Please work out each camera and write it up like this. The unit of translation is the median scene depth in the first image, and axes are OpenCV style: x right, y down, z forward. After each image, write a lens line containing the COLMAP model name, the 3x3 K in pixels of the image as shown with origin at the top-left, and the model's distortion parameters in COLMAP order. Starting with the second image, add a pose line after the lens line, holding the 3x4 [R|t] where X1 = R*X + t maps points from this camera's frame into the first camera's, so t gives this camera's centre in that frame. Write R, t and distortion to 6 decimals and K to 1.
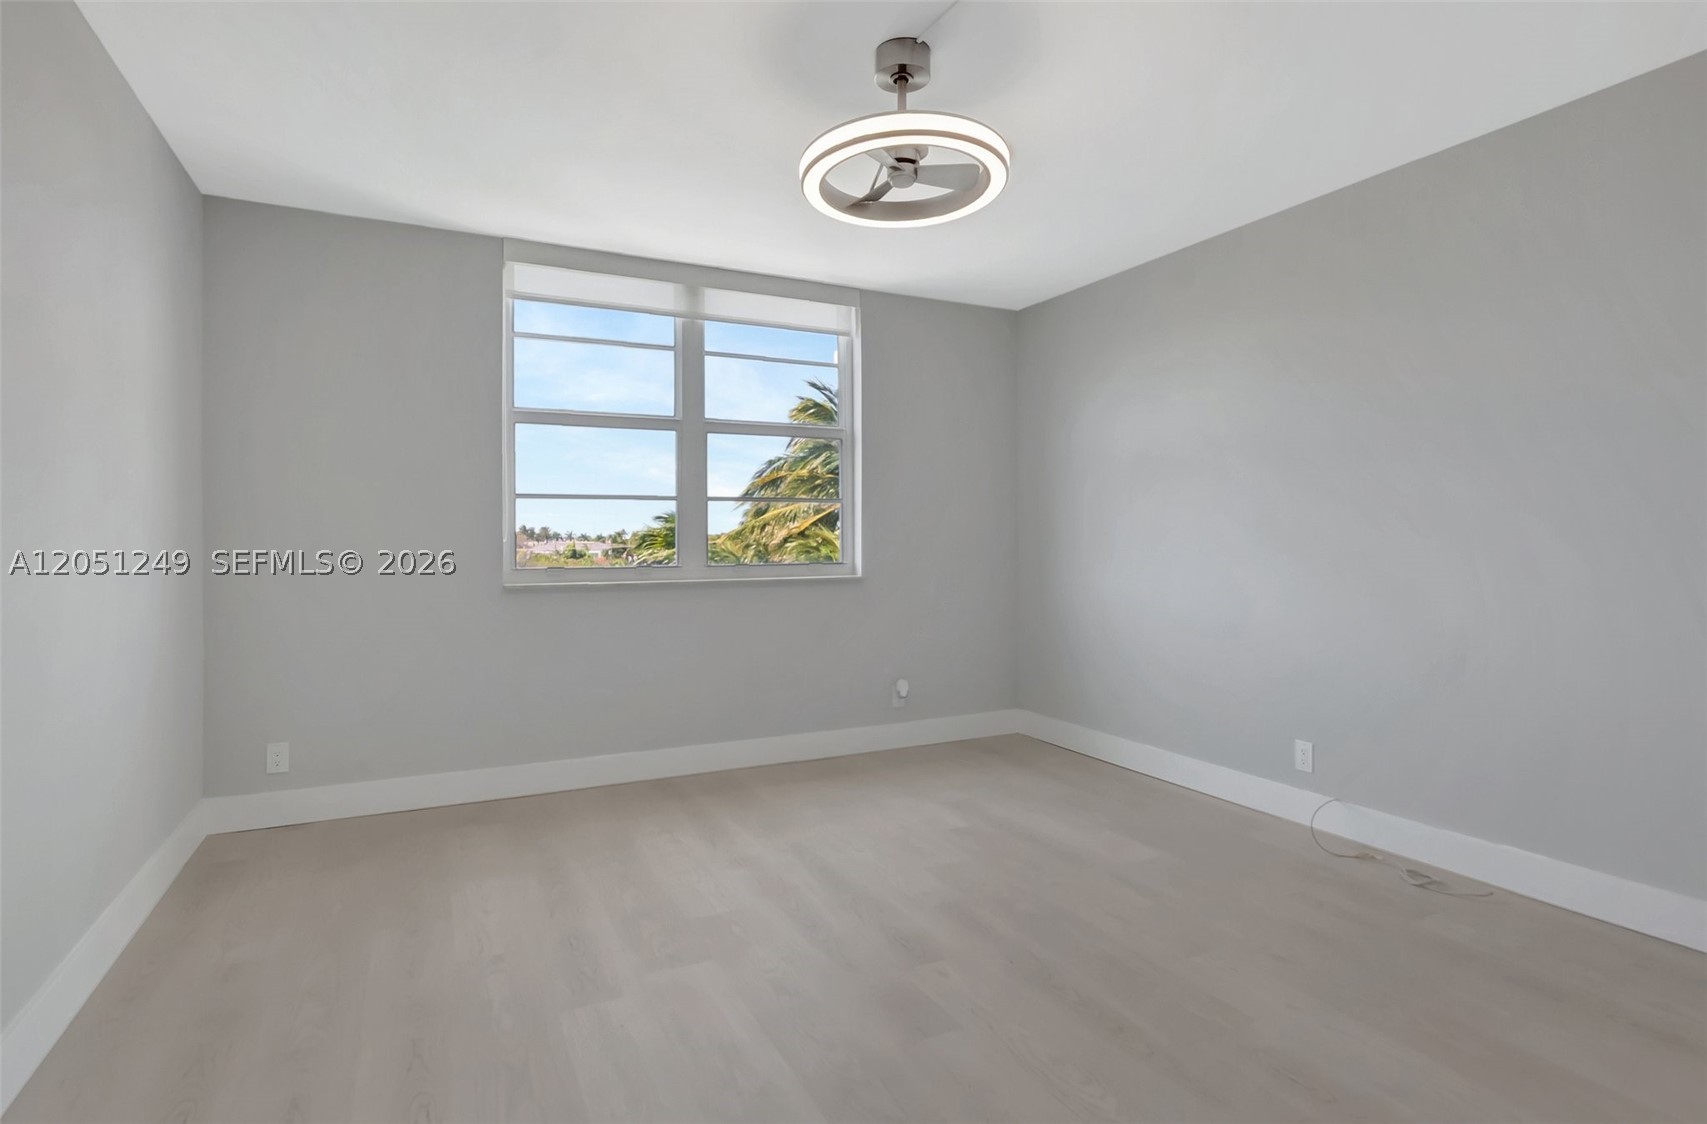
lens RADIAL K [[868.4, 0, 853.9], [0, 868.4, 525.8], [0, 0, 1]] dist [0.001070, 0.000037]
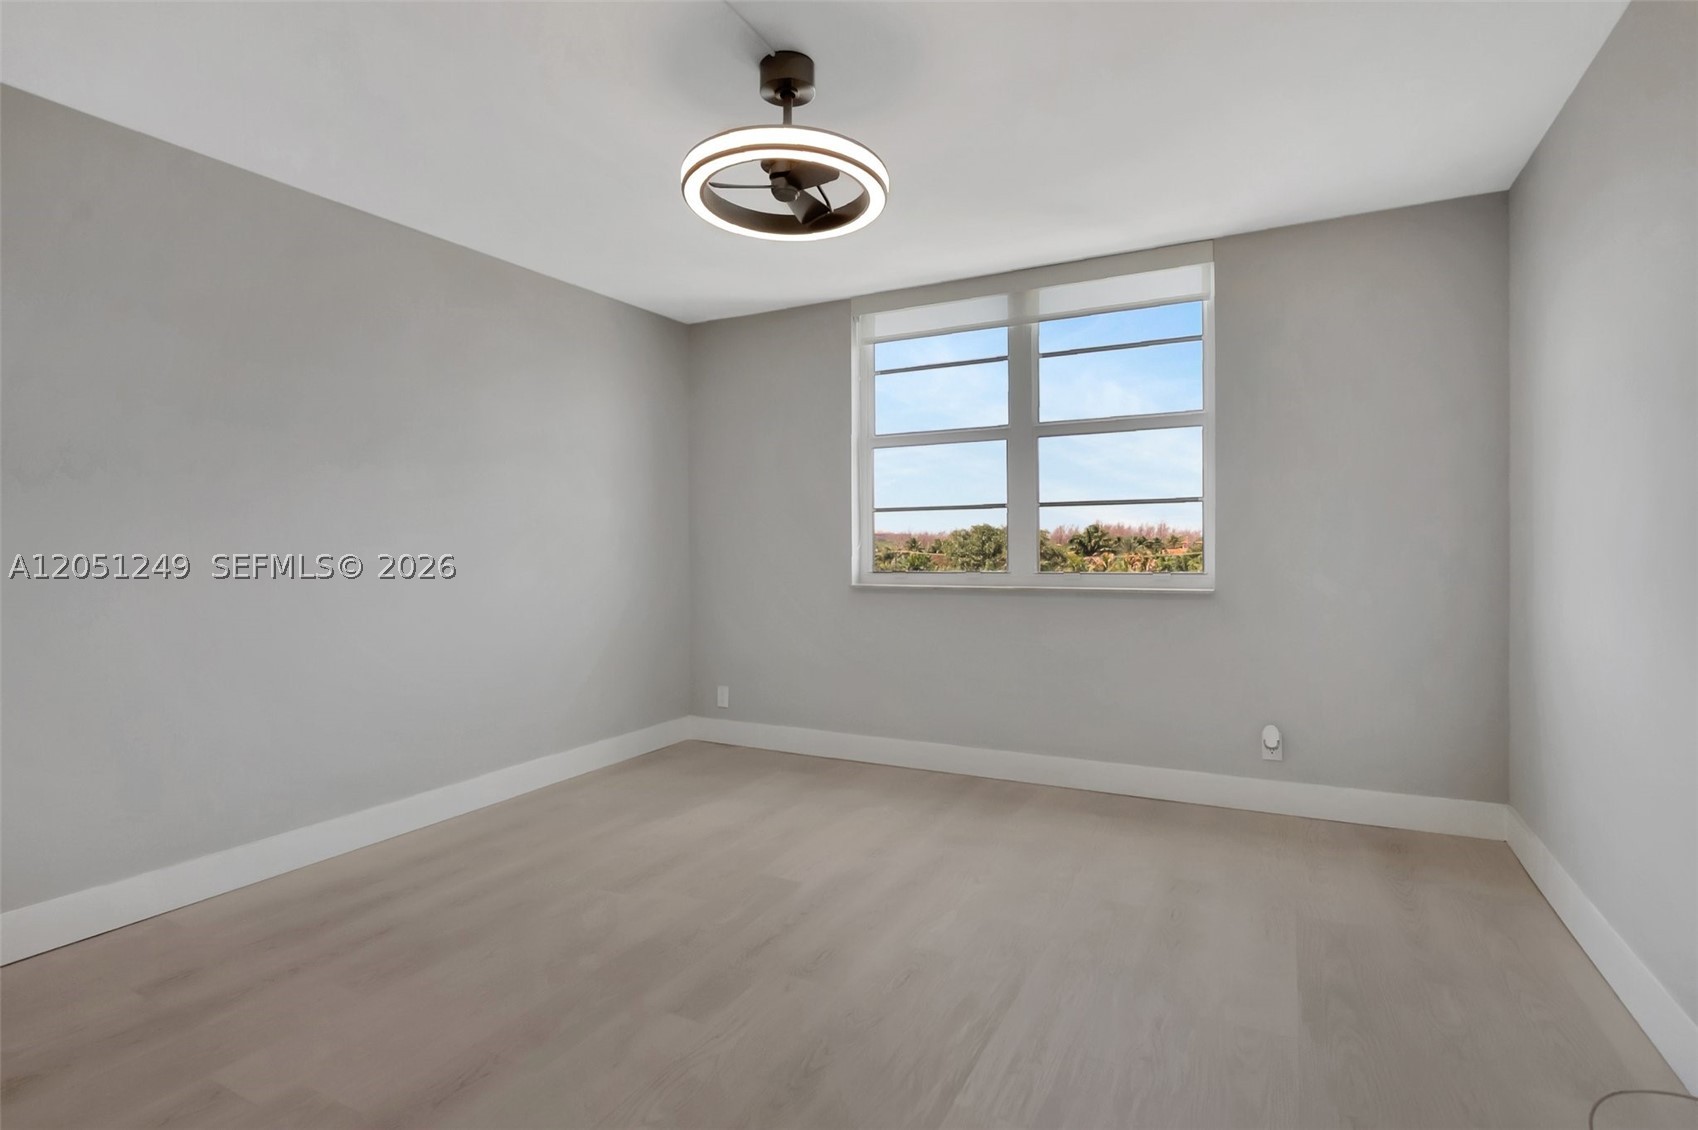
lens RADIAL K [[857.2, 0, 852.6], [0, 857.2, 539.7], [0, 0, 1]] dist [-0.000560, 0.000536]
pose [[0.576040, -0.008448, -0.817378, 0.509064], [0.021254, 0.999763, 0.004646, -0.000481], [0.817145, -0.020049, 0.576084, 0.275534]]
